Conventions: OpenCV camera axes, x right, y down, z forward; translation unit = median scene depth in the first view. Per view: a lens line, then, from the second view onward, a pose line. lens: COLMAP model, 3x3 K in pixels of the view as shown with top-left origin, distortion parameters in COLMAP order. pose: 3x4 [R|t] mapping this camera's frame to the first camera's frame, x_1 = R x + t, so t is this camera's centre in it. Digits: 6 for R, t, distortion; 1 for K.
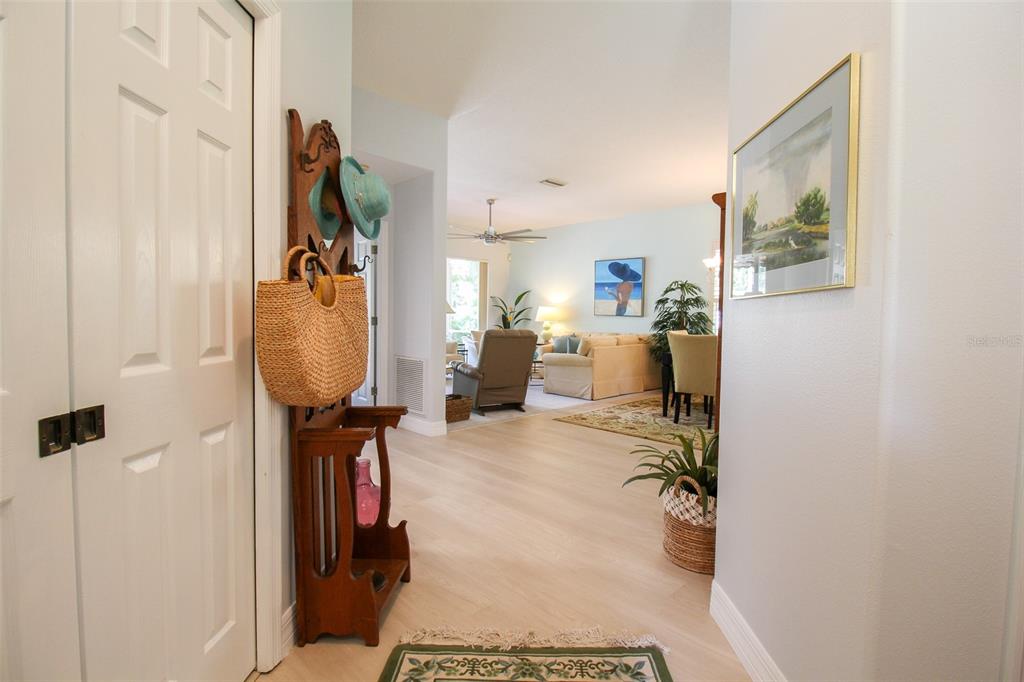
lens RADIAL K [[499.4, 0, 518.5], [0, 499.4, 338.2], [0, 0, 1]] dist [0.000982, -0.011690]
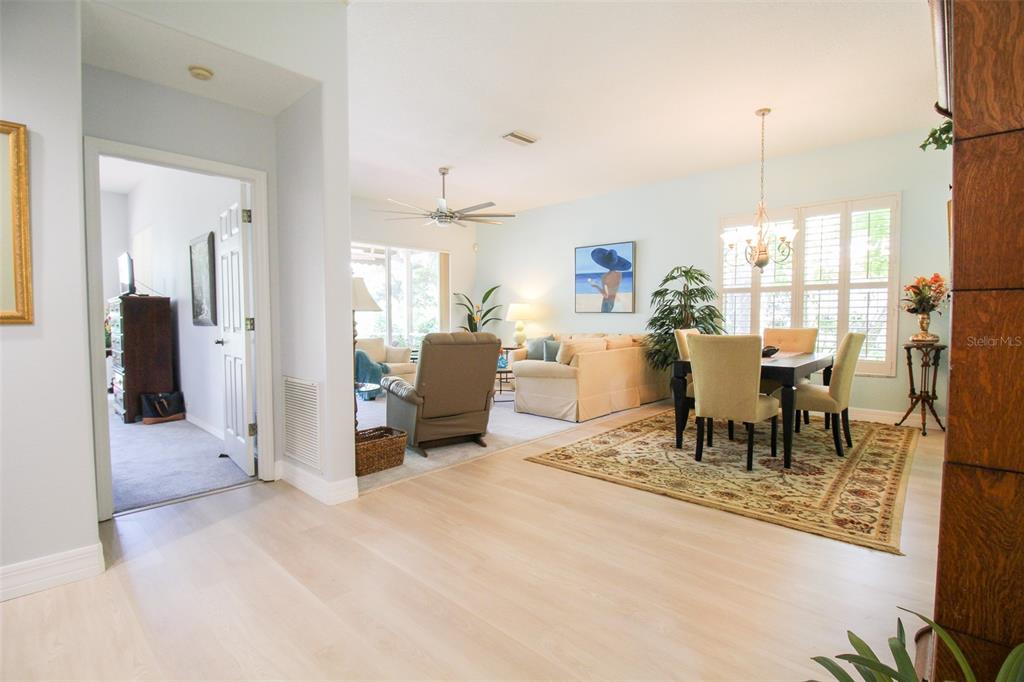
lens RADIAL K [[487.6, 0, 517.3], [0, 487.6, 339.8], [0, 0, 1]] dist [-0.004903, -0.001033]
pose [[0.998981, -0.020424, 0.040236, 0.021110], [0.020351, 0.999790, 0.002219, -0.004305], [-0.040273, -0.001398, 0.999188, 0.192989]]
